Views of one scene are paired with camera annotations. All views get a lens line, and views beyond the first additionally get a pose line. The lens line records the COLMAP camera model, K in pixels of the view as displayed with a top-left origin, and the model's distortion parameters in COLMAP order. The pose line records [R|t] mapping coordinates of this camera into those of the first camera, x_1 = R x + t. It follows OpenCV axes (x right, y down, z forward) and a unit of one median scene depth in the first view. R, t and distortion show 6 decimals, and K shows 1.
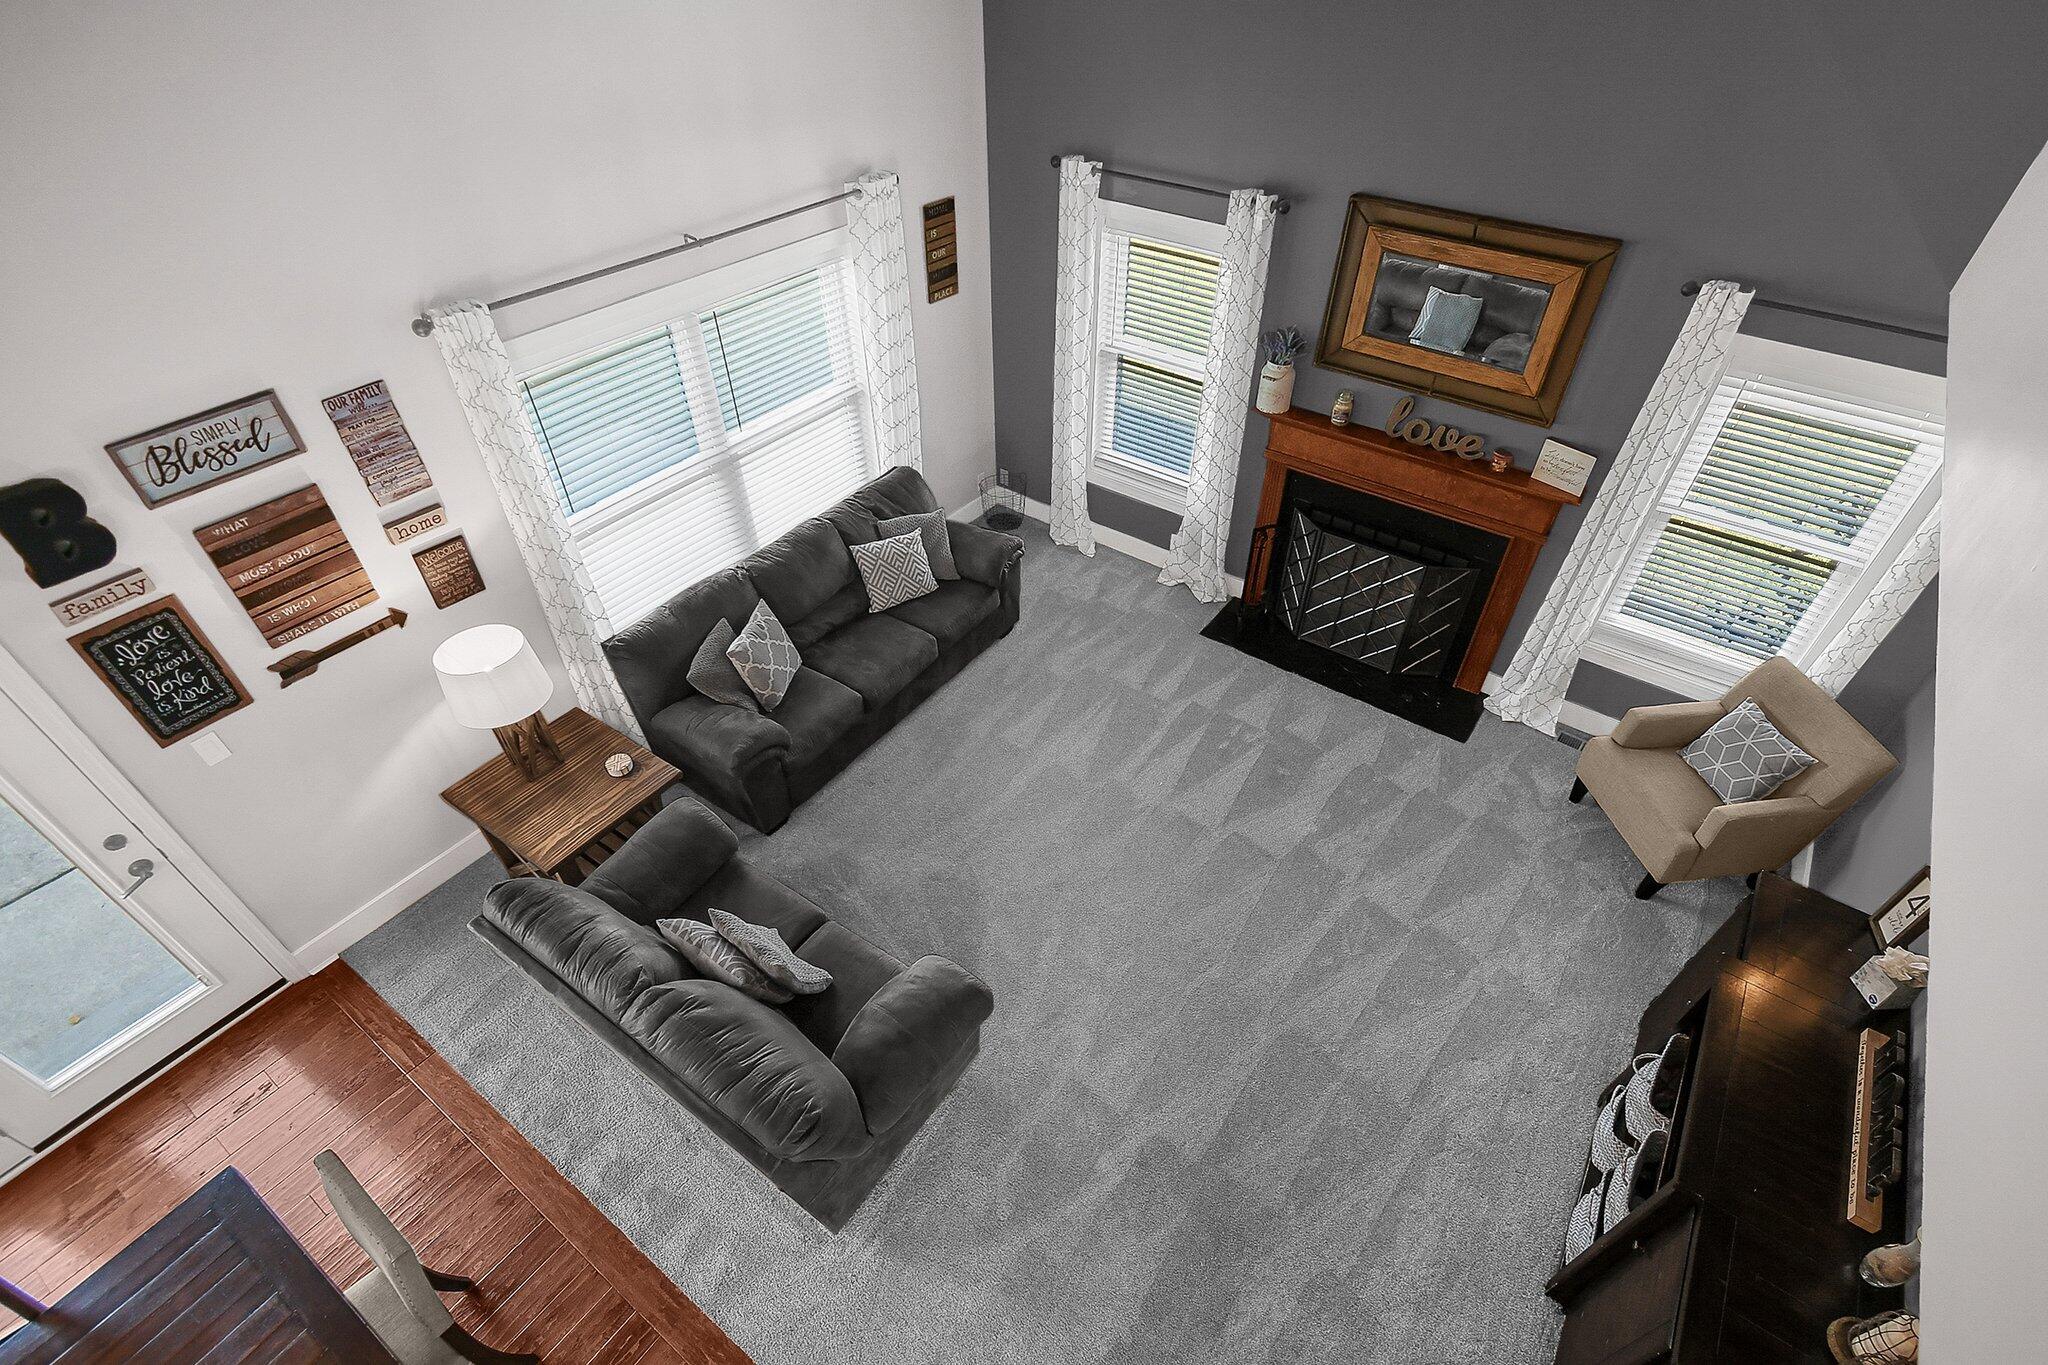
lens RADIAL K [[981.8, 0, 1095.5], [0, 981.8, 698.8], [0, 0, 1]] dist [0.000270, -0.000124]
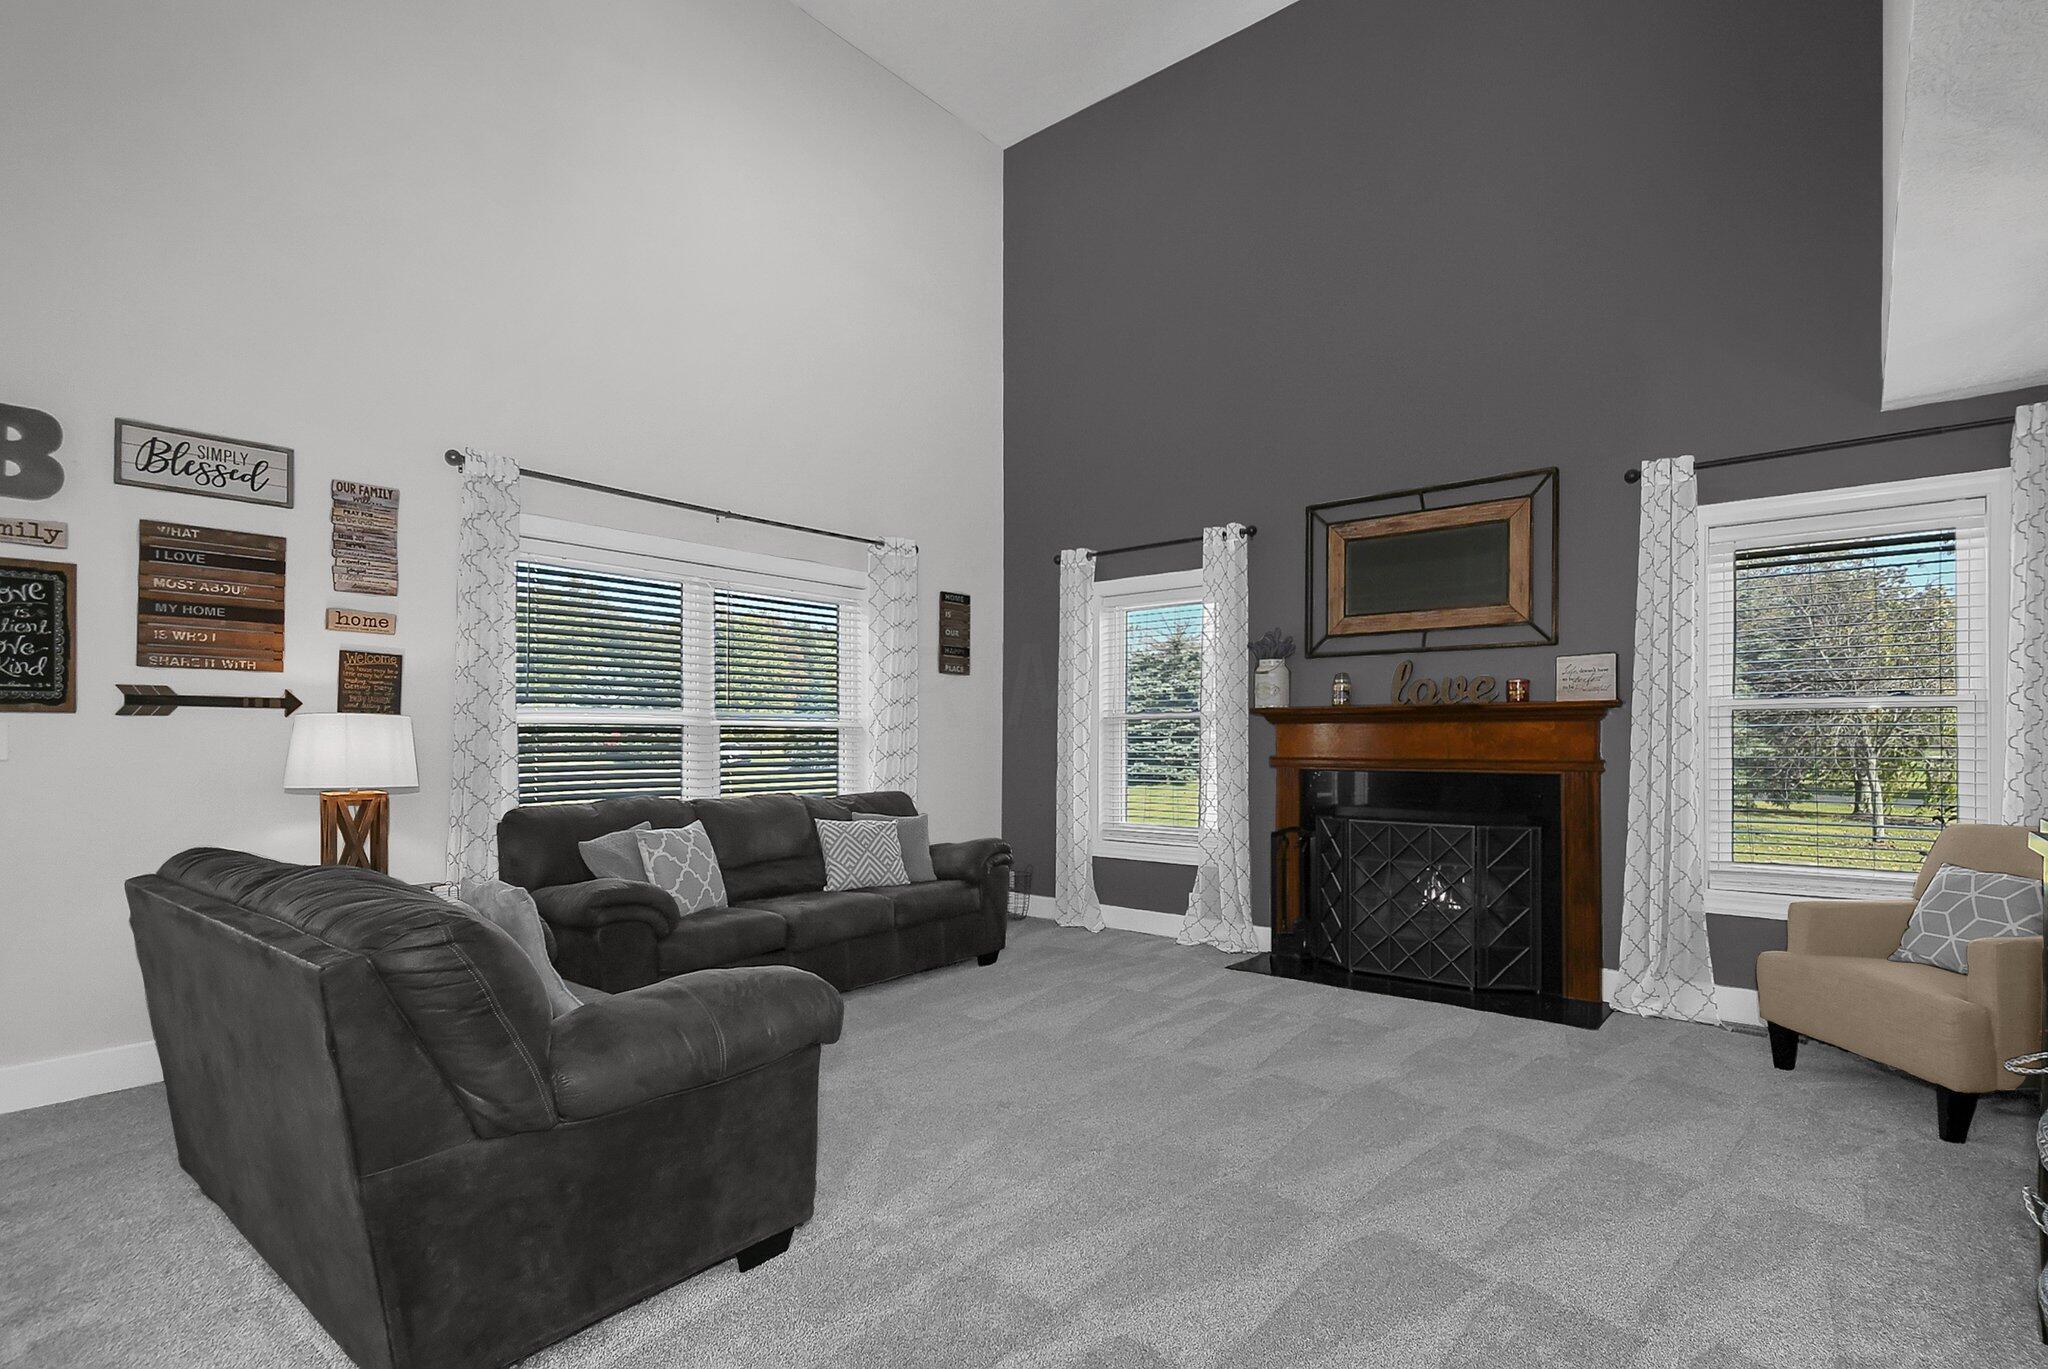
lens RADIAL K [[985.8, 0, 1089.6], [0, 985.8, 719.0], [0, 0, 1]] dist [0.002239, -0.004187]
pose [[0.996666, -0.047139, -0.066601, 0.074317], [-0.012161, 0.721305, -0.692511, 0.447031], [0.080684, 0.691012, 0.718326, 0.331867]]
